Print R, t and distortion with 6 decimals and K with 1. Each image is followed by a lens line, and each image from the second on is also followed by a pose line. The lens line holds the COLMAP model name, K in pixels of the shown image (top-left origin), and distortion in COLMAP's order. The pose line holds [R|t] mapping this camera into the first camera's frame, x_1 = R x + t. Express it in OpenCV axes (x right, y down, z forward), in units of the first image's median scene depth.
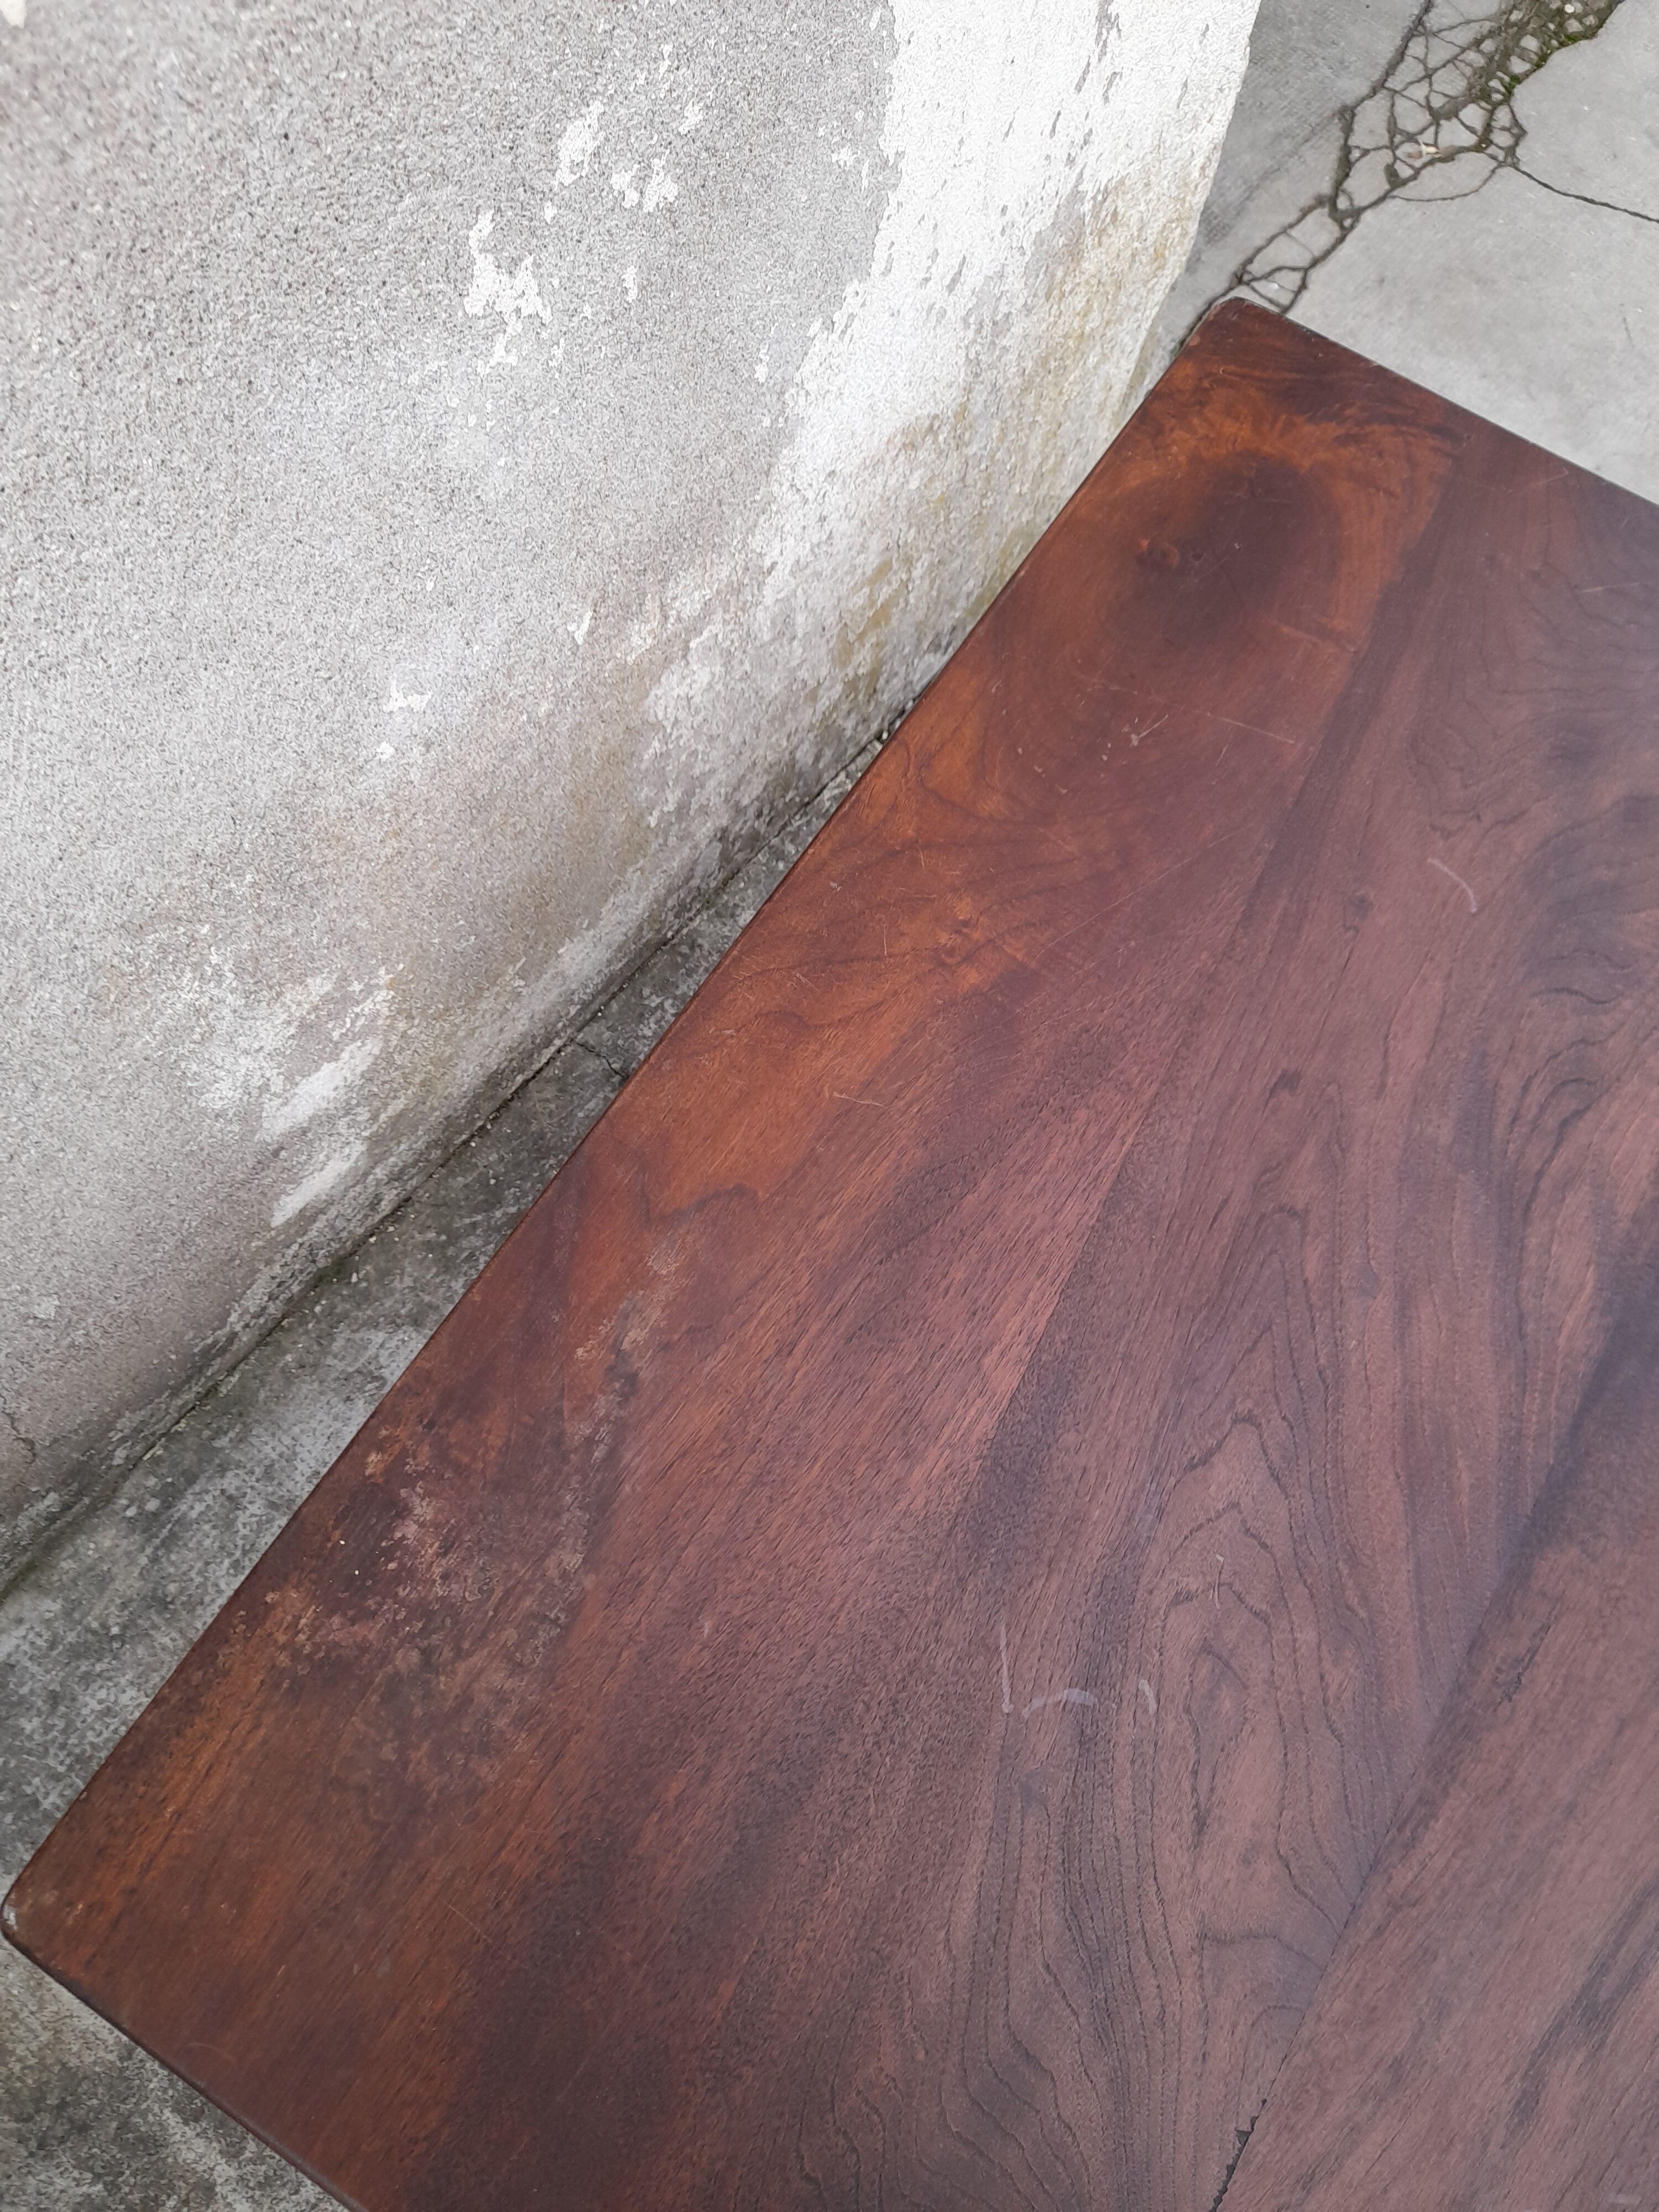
lens RADIAL K [[1619.4, 0, 794.9], [0, 1619.4, 1128.9], [0, 0, 1]] dist [0.026139, -0.018345]
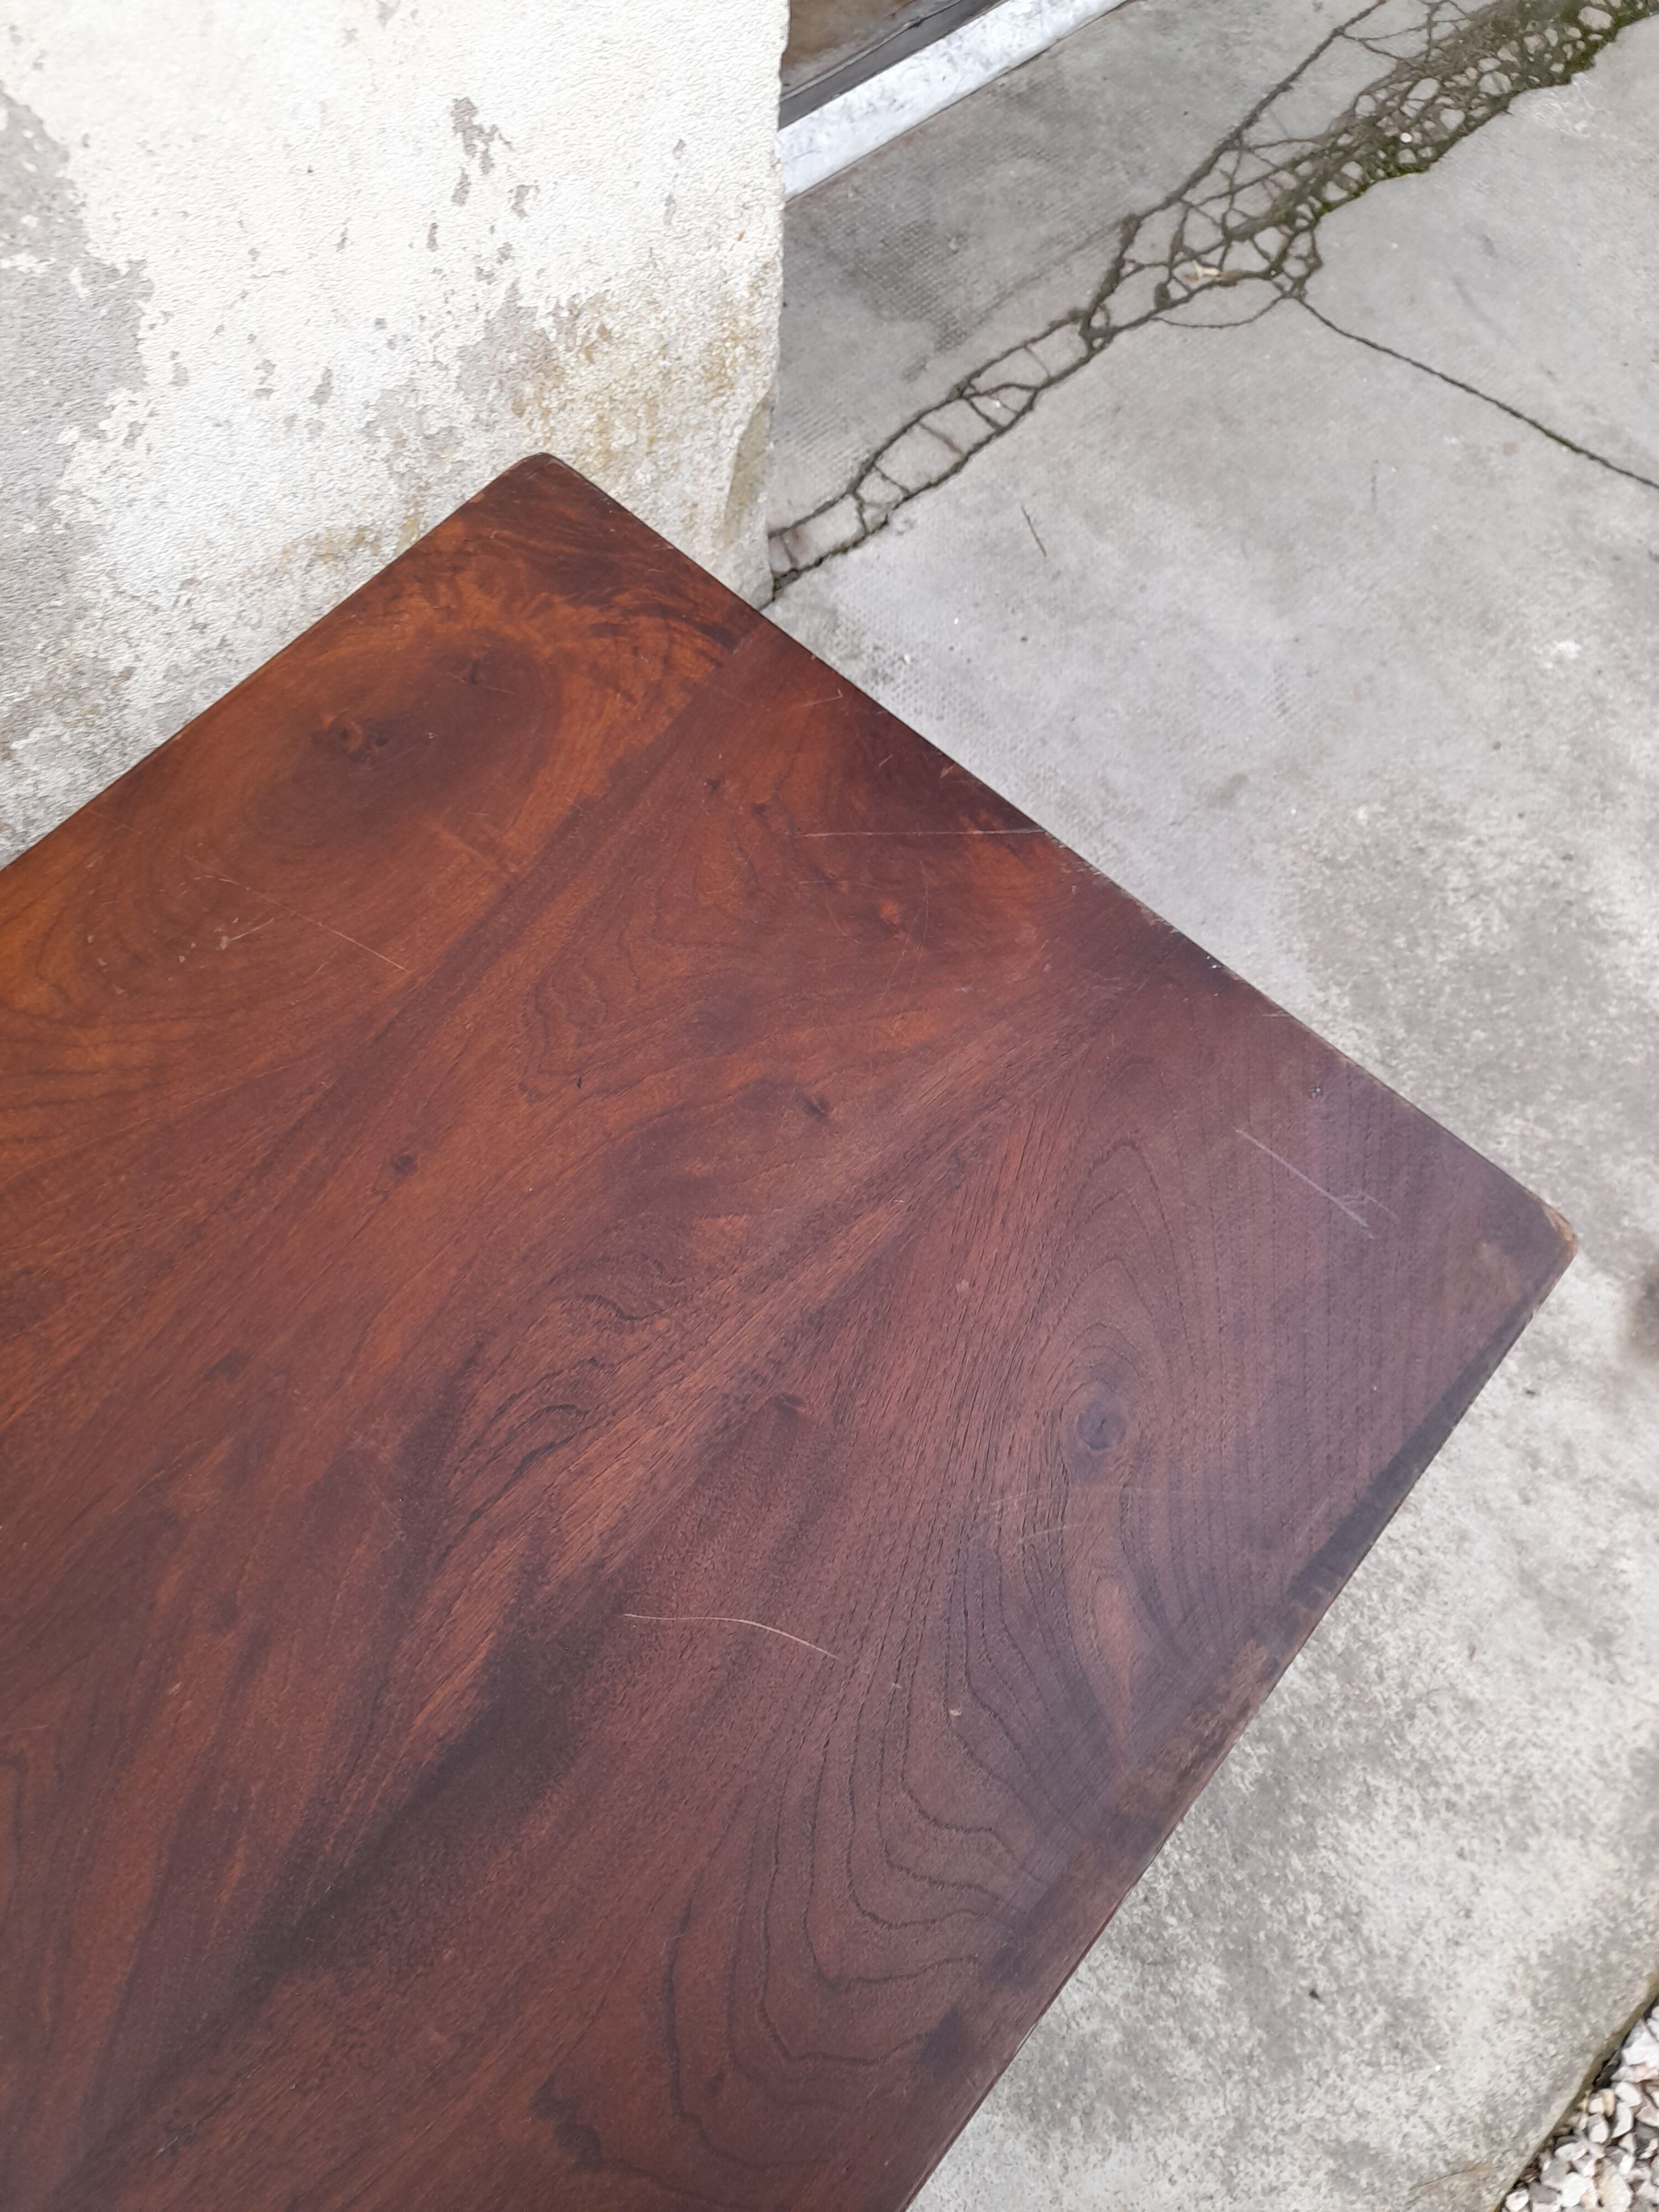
lens RADIAL K [[1619.4, 0, 807.2], [0, 1619.4, 1116.7], [0, 0, 1]] dist [0.026139, -0.018345]
pose [[0.988644, 0.136417, -0.063038, 0.505995], [-0.136701, 0.990612, -0.000188, -0.159531], [0.062421, 0.008803, 0.998011, 0.105596]]
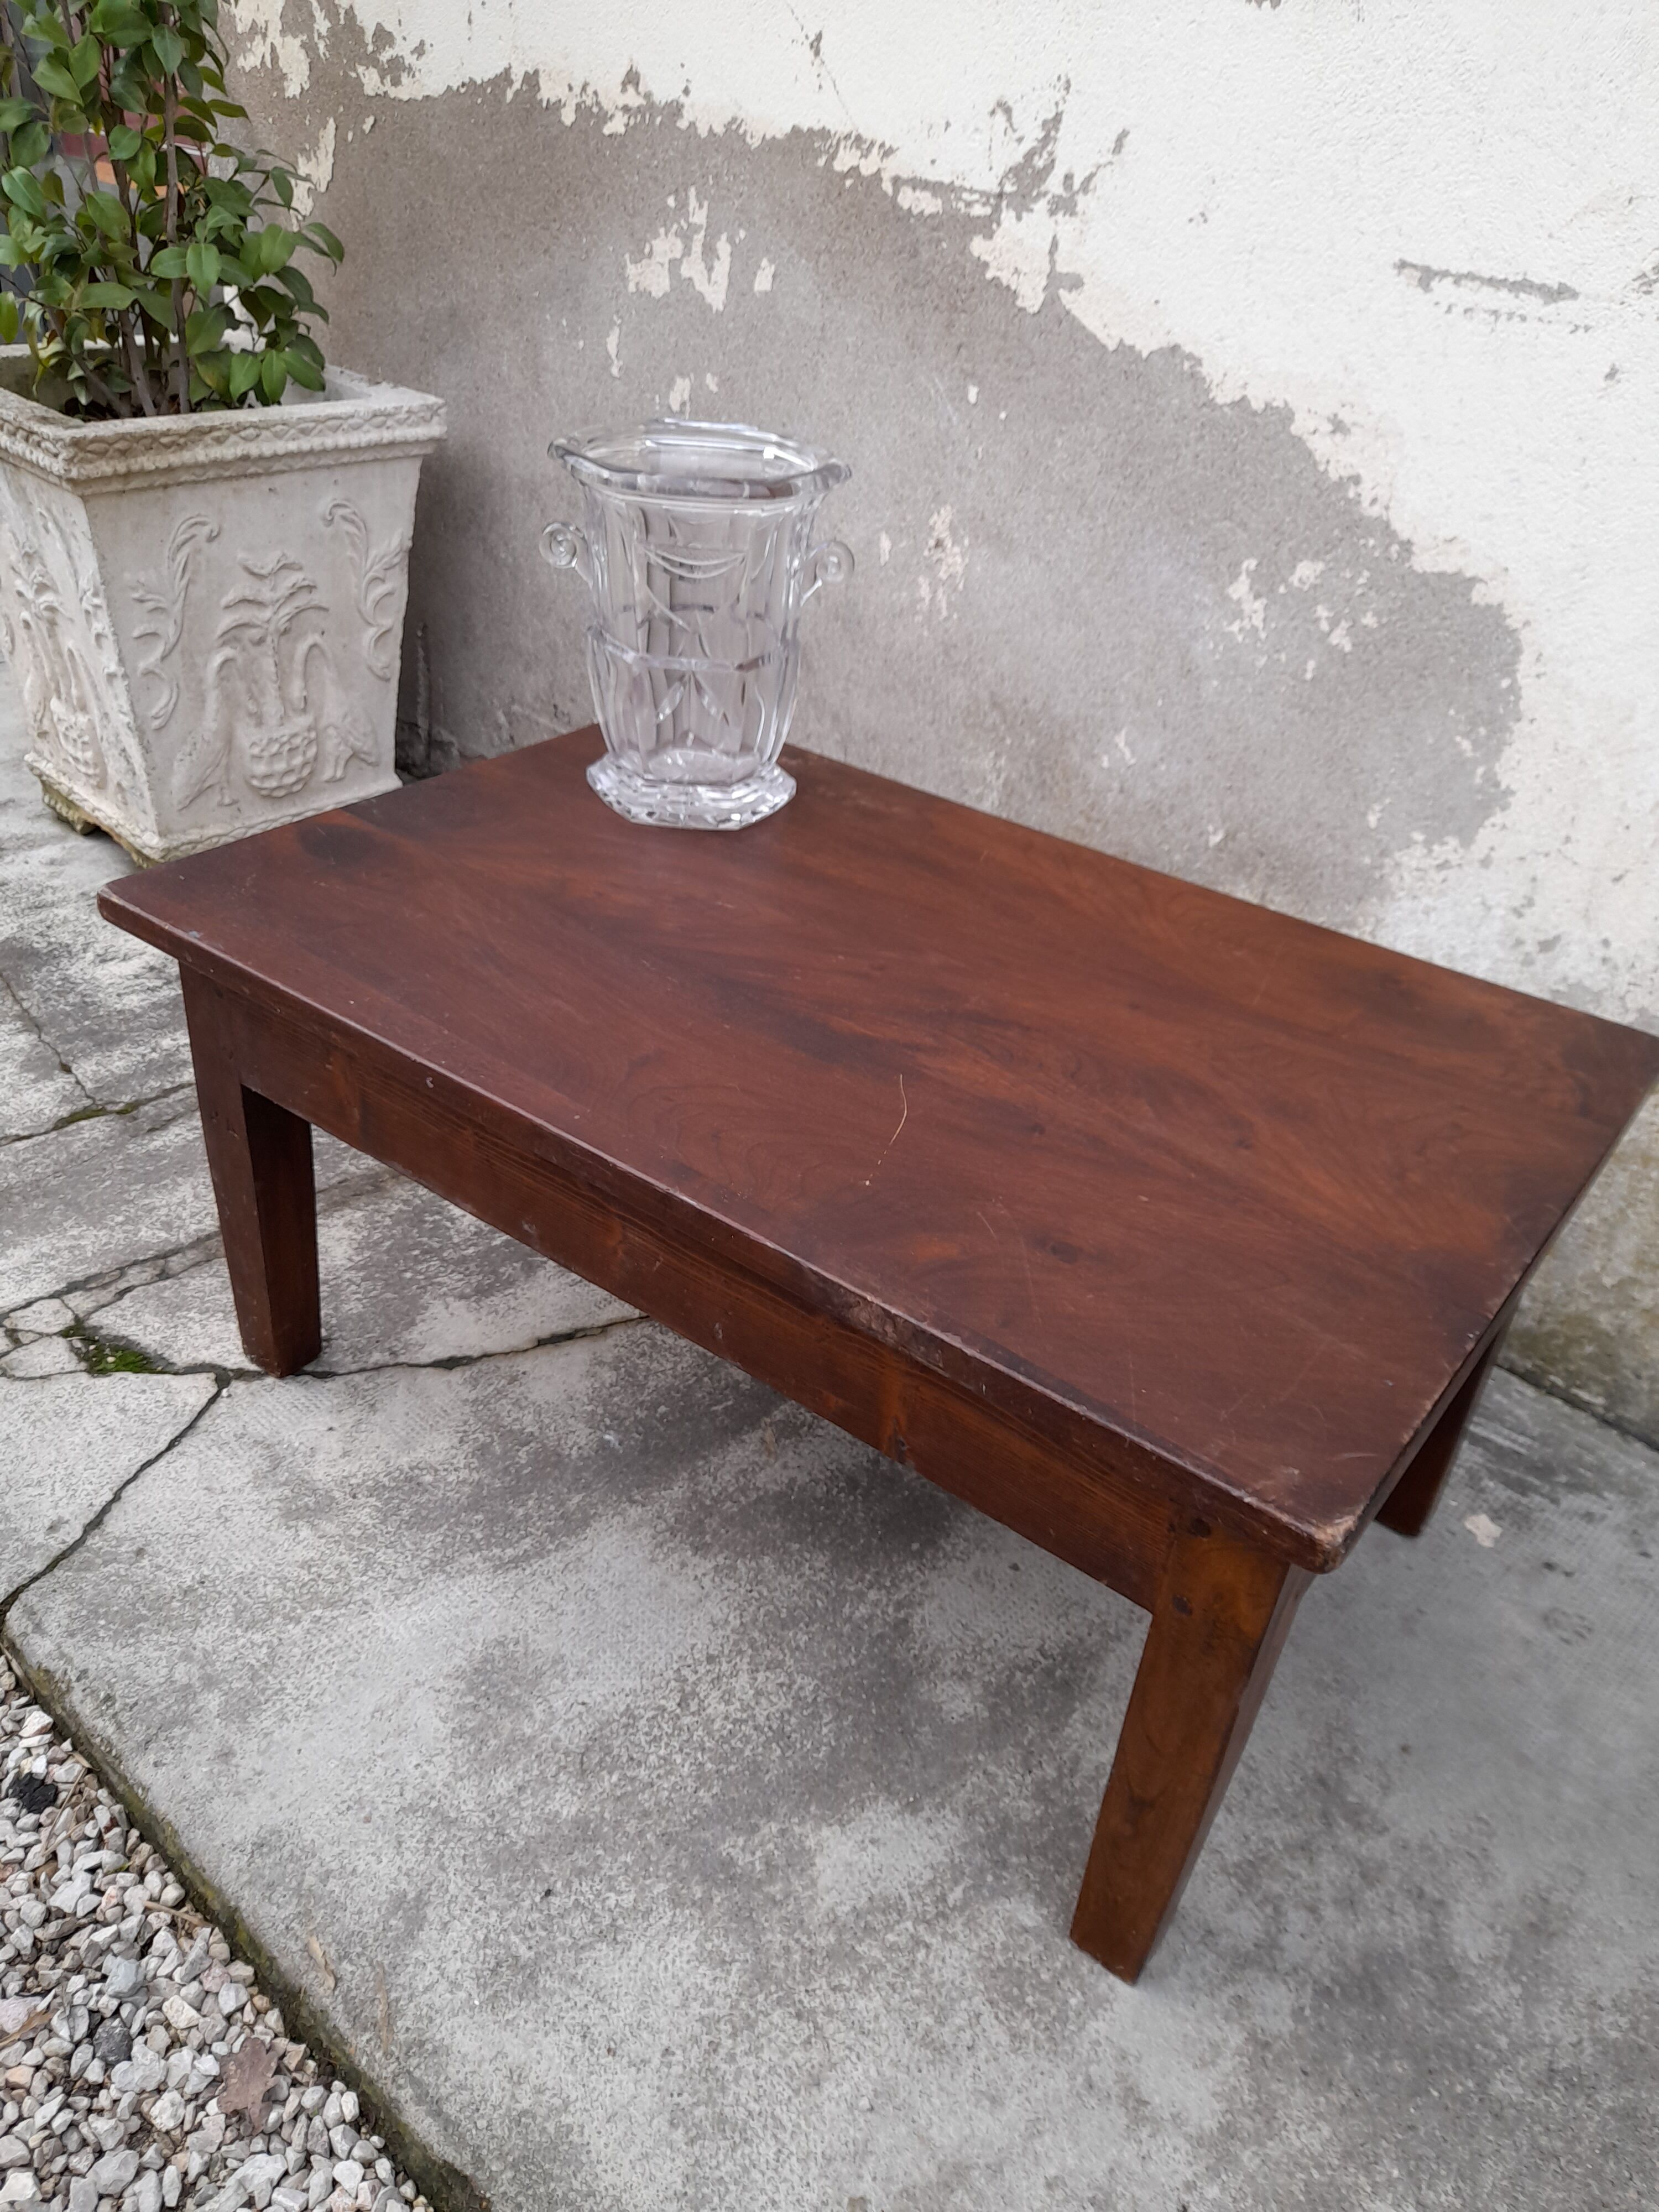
lens RADIAL K [[1619.4, 0, 806.9], [0, 1619.4, 1148.4], [0, 0, 1]] dist [0.026139, -0.018345]
pose [[-0.072639, 0.501511, -0.862096, 1.558679], [-0.948174, 0.233367, 0.215650, -0.175852], [0.309336, 0.833082, 0.458568, 0.295706]]
